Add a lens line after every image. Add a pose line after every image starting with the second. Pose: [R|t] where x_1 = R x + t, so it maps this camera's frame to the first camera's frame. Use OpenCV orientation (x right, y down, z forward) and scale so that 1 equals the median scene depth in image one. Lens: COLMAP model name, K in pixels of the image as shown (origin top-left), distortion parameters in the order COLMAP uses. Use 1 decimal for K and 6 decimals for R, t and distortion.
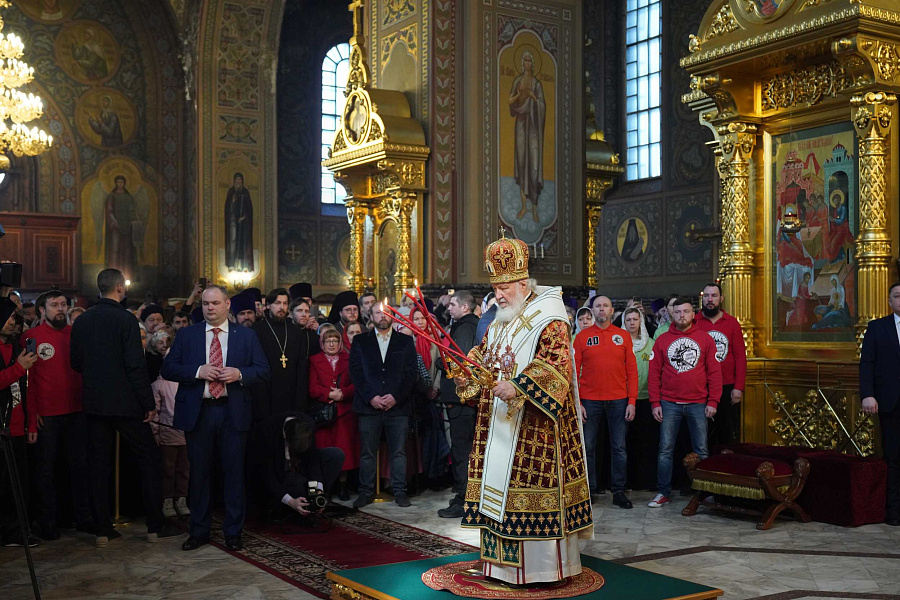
lens RADIAL K [[1108.7, 0, 450.7], [0, 1108.7, 325.3], [0, 0, 1]] dist [-0.003350, 0.024130]
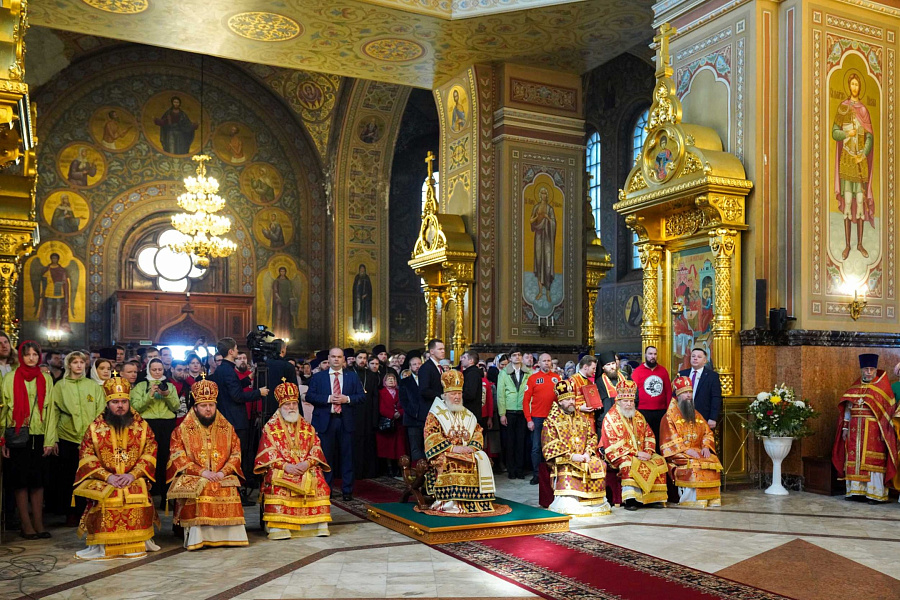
lens RADIAL K [[846.7, 0, 449.3], [0, 846.7, 368.1], [0, 0, 1]] dist [-0.000685, -0.000797]
pose [[0.994368, 0.006421, -0.105790, 0.042195], [-0.006631, 0.999977, -0.001628, -0.000902], [0.105777, 0.002320, 0.994387, -0.094019]]
